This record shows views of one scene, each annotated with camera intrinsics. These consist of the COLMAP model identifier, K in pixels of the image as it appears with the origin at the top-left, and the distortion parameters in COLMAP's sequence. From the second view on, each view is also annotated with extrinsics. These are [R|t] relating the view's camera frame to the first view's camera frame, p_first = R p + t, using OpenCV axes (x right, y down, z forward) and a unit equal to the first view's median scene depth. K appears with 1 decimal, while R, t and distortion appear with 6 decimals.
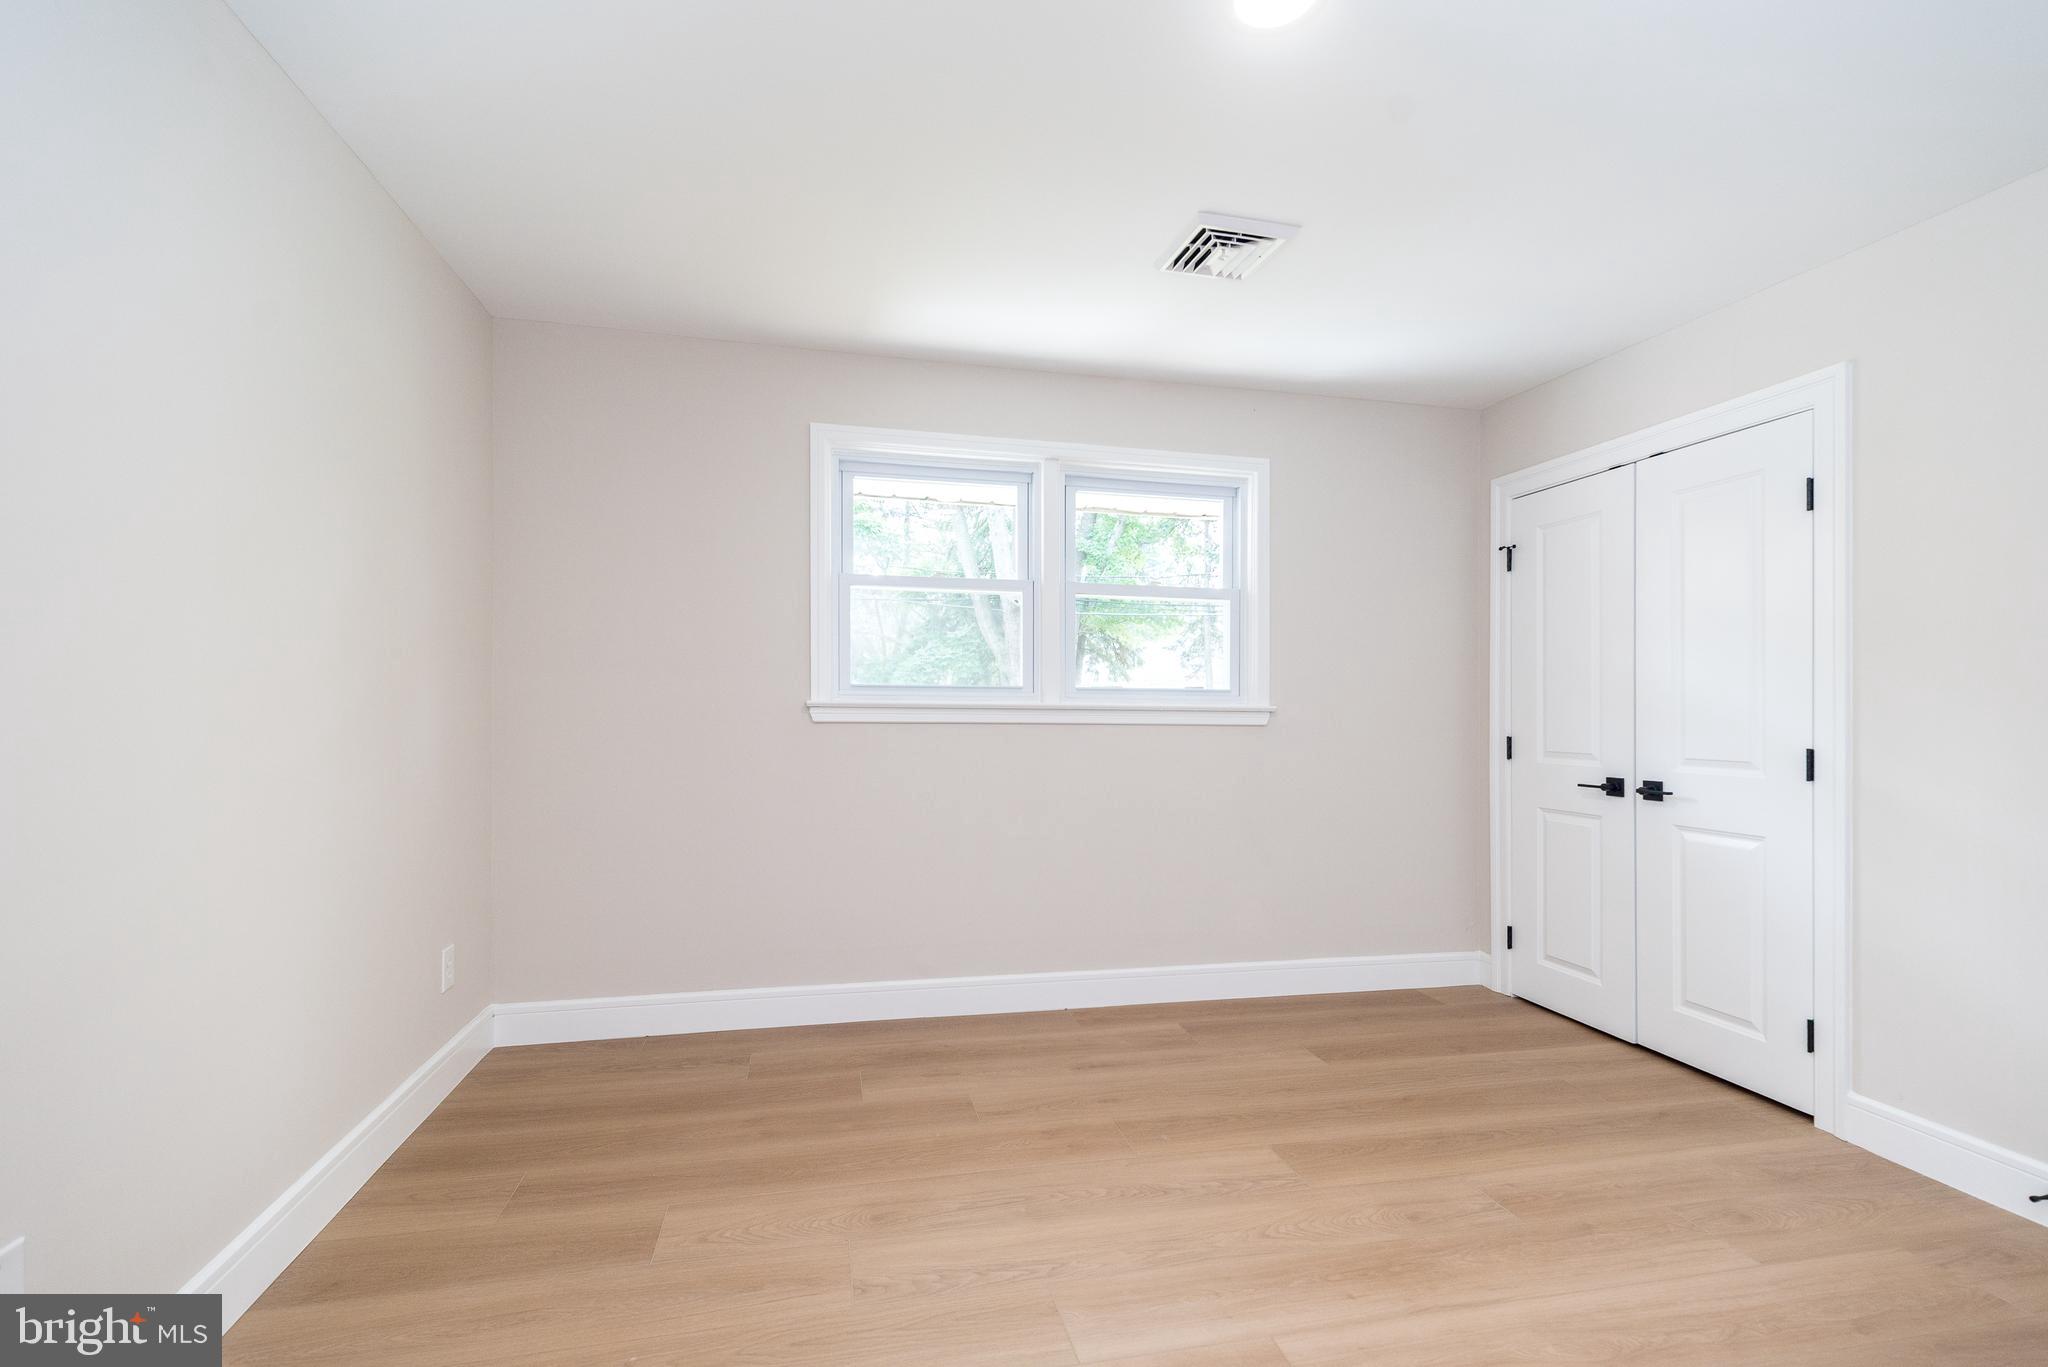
lens RADIAL K [[898.1, 0, 1043.8], [0, 898.1, 687.3], [0, 0, 1]] dist [0.008277, -0.000617]
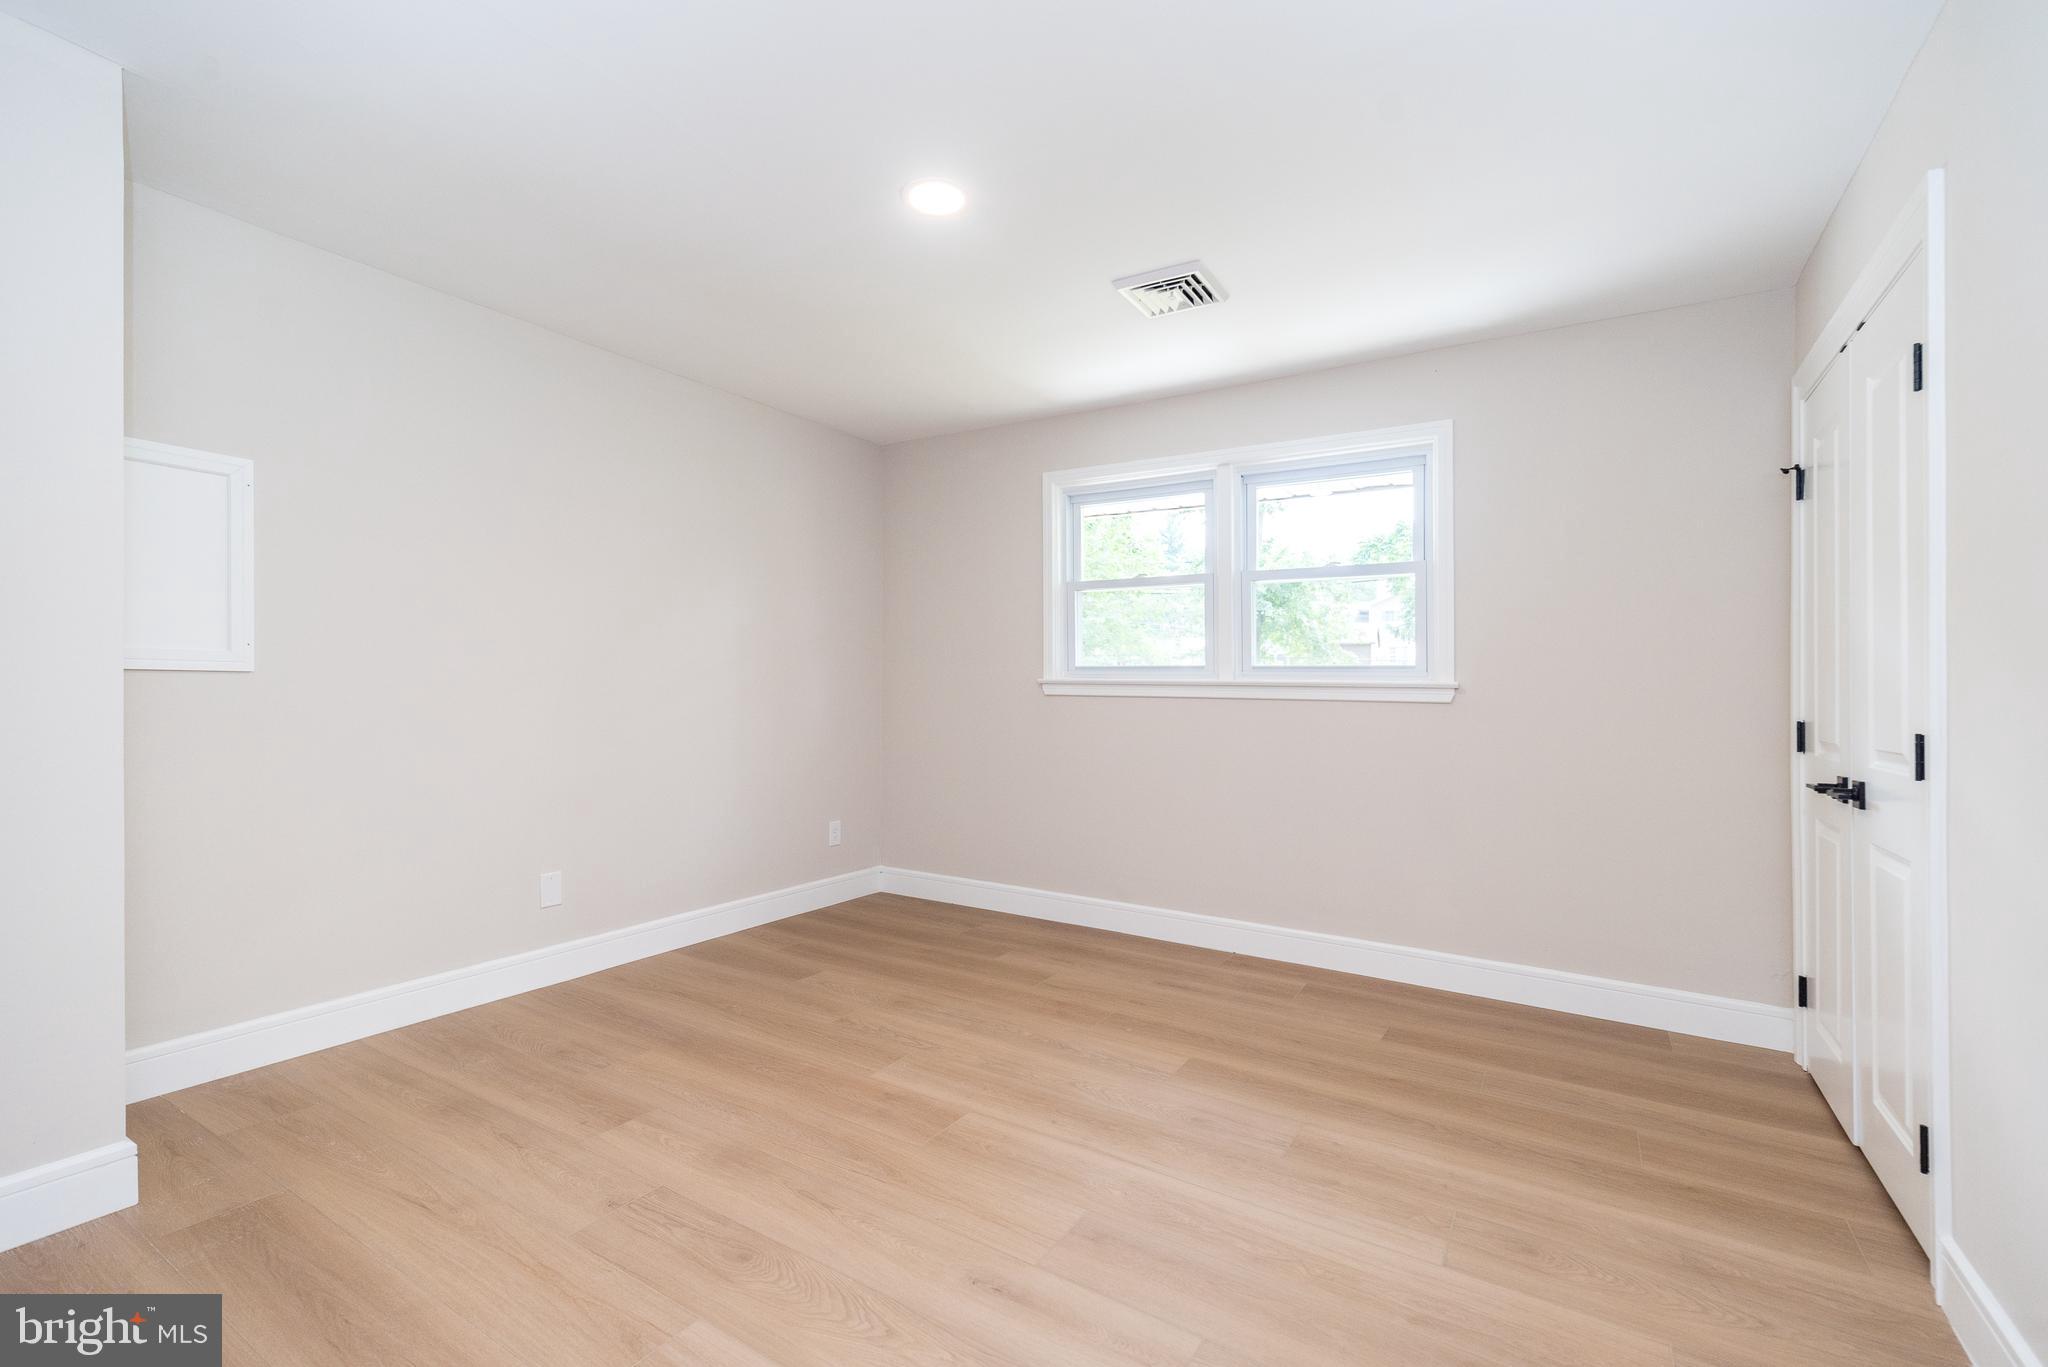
lens RADIAL K [[898.1, 0, 1017.9], [0, 898.1, 673.2], [0, 0, 1]] dist [0.008277, -0.000617]
pose [[0.711574, -0.010810, -0.702528, 0.718681], [0.010924, 0.999931, -0.004322, 0.012828], [0.702526, -0.004599, 0.711643, 0.015268]]
